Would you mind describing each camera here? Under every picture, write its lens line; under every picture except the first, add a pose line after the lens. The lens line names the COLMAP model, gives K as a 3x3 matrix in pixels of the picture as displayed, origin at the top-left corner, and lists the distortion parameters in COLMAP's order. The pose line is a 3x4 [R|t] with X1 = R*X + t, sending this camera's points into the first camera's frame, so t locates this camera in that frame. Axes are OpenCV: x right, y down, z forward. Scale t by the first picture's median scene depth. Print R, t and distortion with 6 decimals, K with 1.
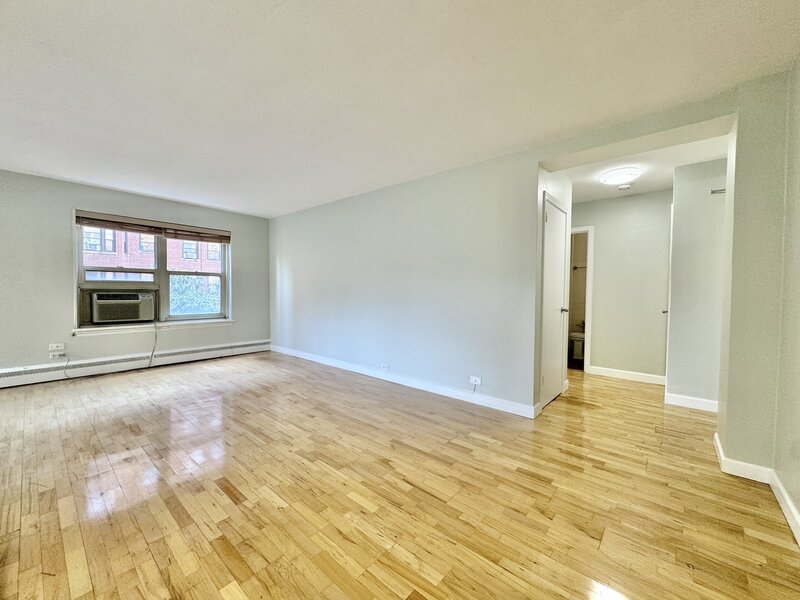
lens RADIAL K [[319.9, 0, 400.0], [0, 319.9, 300.0], [0, 0, 1]] dist [-0.001443, -0.000189]
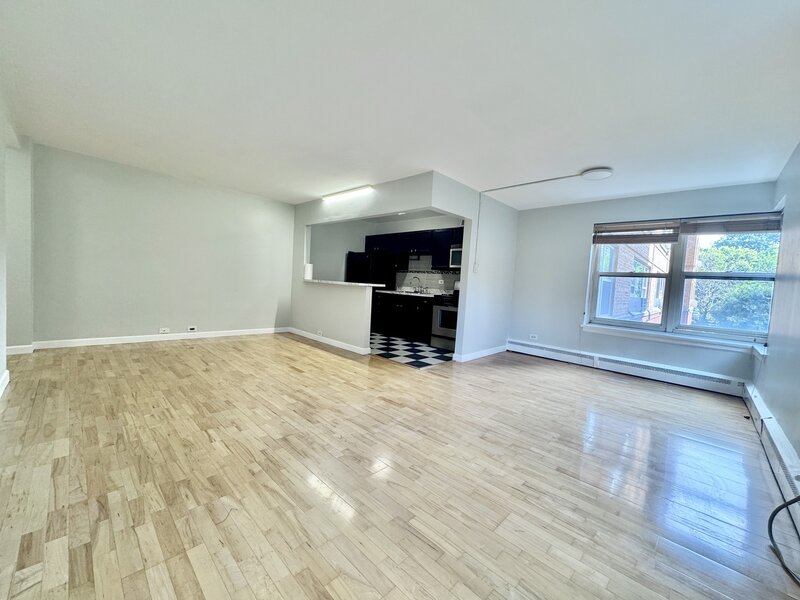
lens RADIAL K [[319.9, 0, 400.0], [0, 319.9, 300.0], [0, 0, 1]] dist [-0.001443, -0.000189]
pose [[-0.995569, -0.075409, 0.056170, -0.622341], [-0.070503, 0.993907, 0.084725, -0.031452], [-0.062217, 0.080389, -0.994820, 1.446596]]
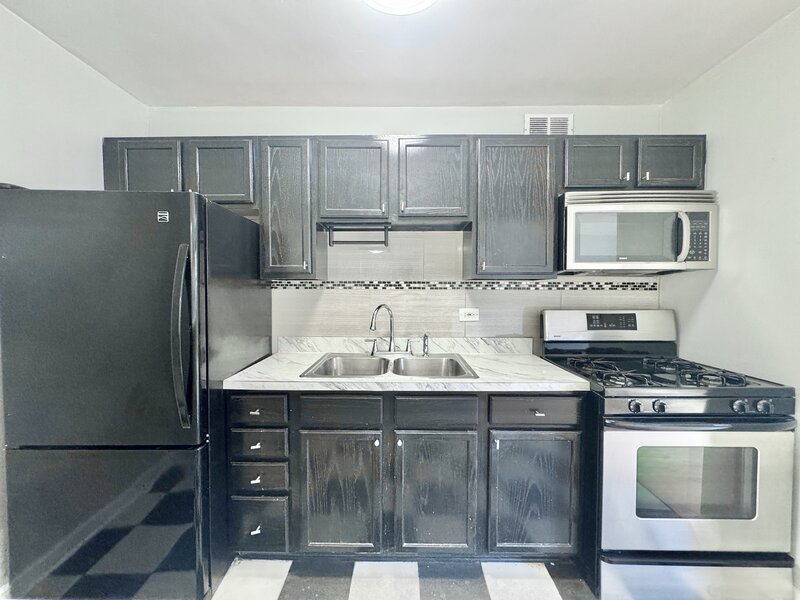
lens RADIAL K [[319.9, 0, 400.0], [0, 319.9, 300.0], [0, 0, 1]] dist [-0.001443, -0.000189]
pose [[-0.769027, 0.007198, -0.639175, -0.305906], [-0.030378, 0.998395, 0.047793, -0.045351], [0.638493, 0.056171, -0.767575, 0.105024]]
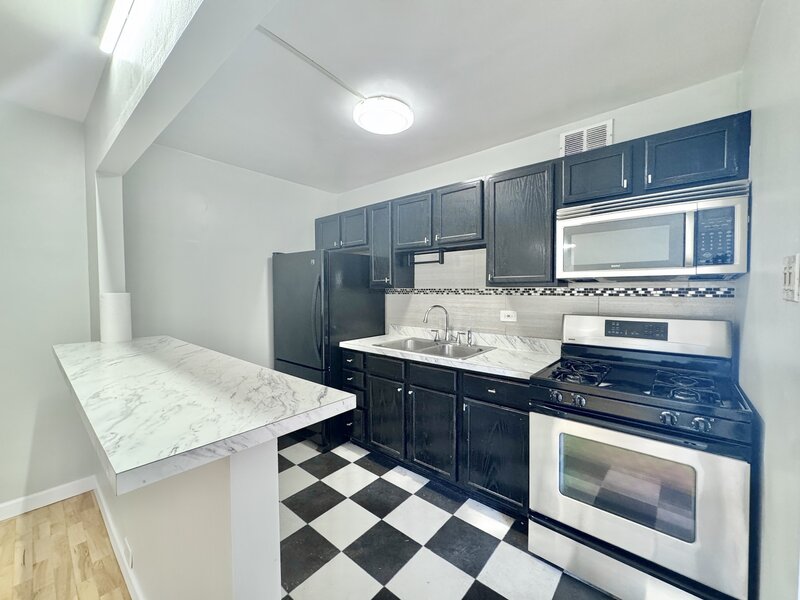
lens RADIAL K [[319.9, 0, 400.0], [0, 319.9, 300.0], [0, 0, 1]] dist [-0.001443, -0.000189]
pose [[-0.999937, -0.011237, 0.000687, -0.519852], [-0.011177, 0.998197, 0.058966, -0.066125], [-0.001349, 0.058955, -0.998260, 0.404704]]
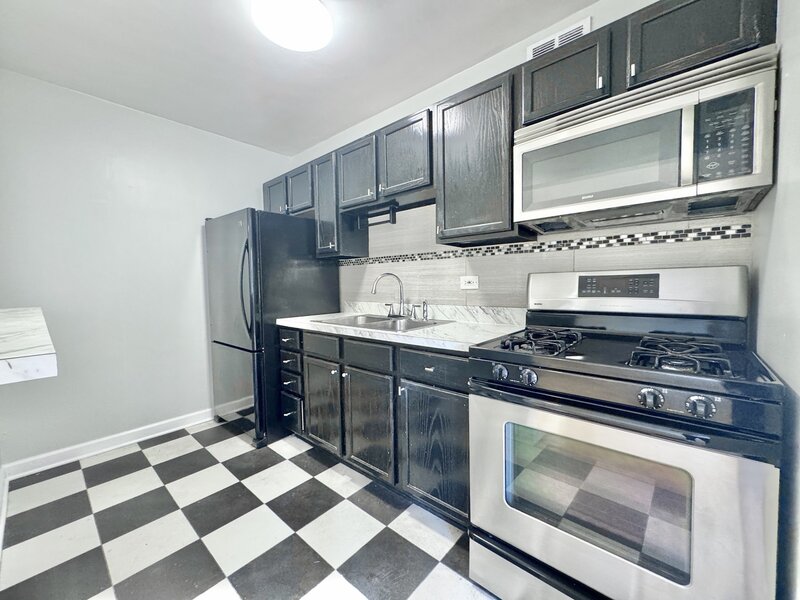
lens RADIAL K [[319.9, 0, 400.0], [0, 319.9, 300.0], [0, 0, 1]] dist [-0.001443, -0.000189]
pose [[-0.999887, 0.001987, 0.014916, -0.630078], [0.003183, 0.996746, 0.080544, -0.012926], [-0.014708, 0.080582, -0.996639, 0.296794]]
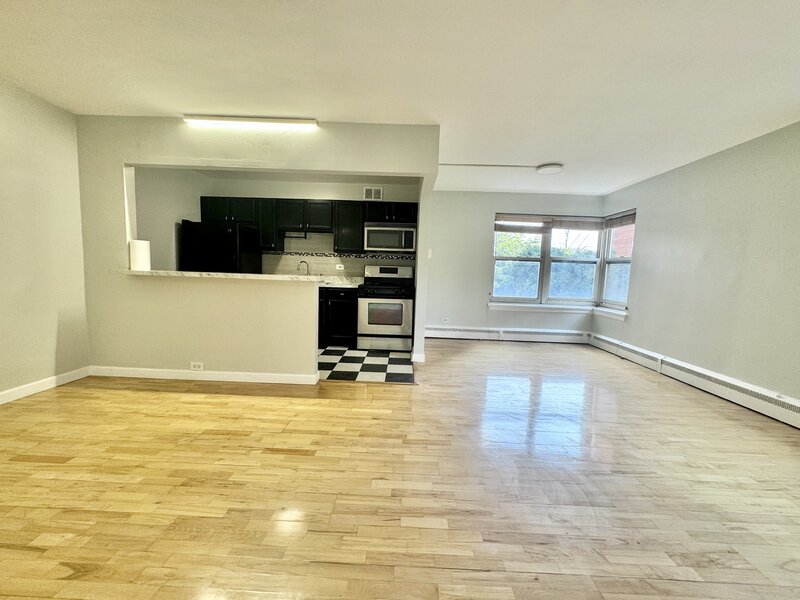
lens RADIAL K [[319.9, 0, 400.0], [0, 319.9, 300.0], [0, 0, 1]] dist [-0.001443, -0.000189]
pose [[-0.771683, 0.019867, -0.635697, -0.072641], [-0.063653, 0.992081, 0.108274, -0.023329], [0.632815, 0.124017, -0.764307, 0.974090]]
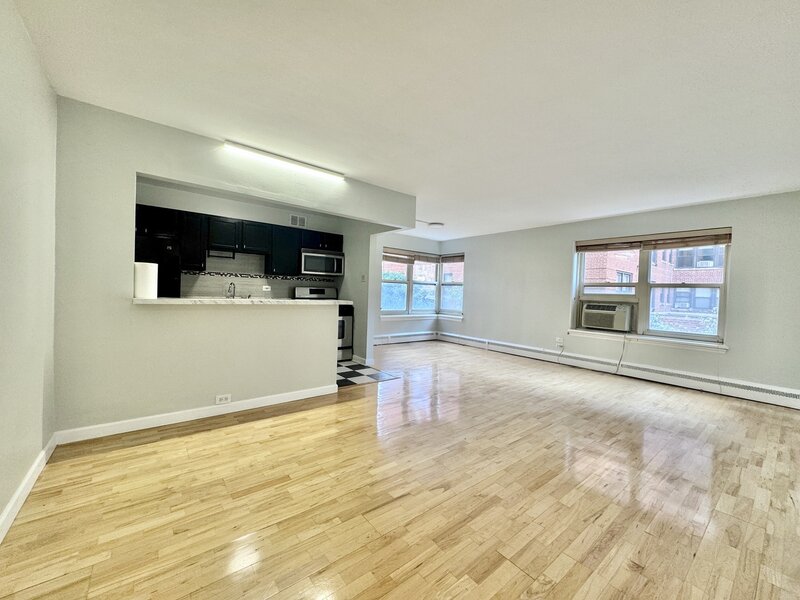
lens RADIAL K [[319.9, 0, 400.0], [0, 319.9, 300.0], [0, 0, 1]] dist [-0.001443, -0.000189]
pose [[-0.186758, 0.006938, -0.982382, 0.490385], [-0.065957, 0.997630, 0.019584, -0.013824], [0.980189, 0.068452, -0.185857, 0.578897]]
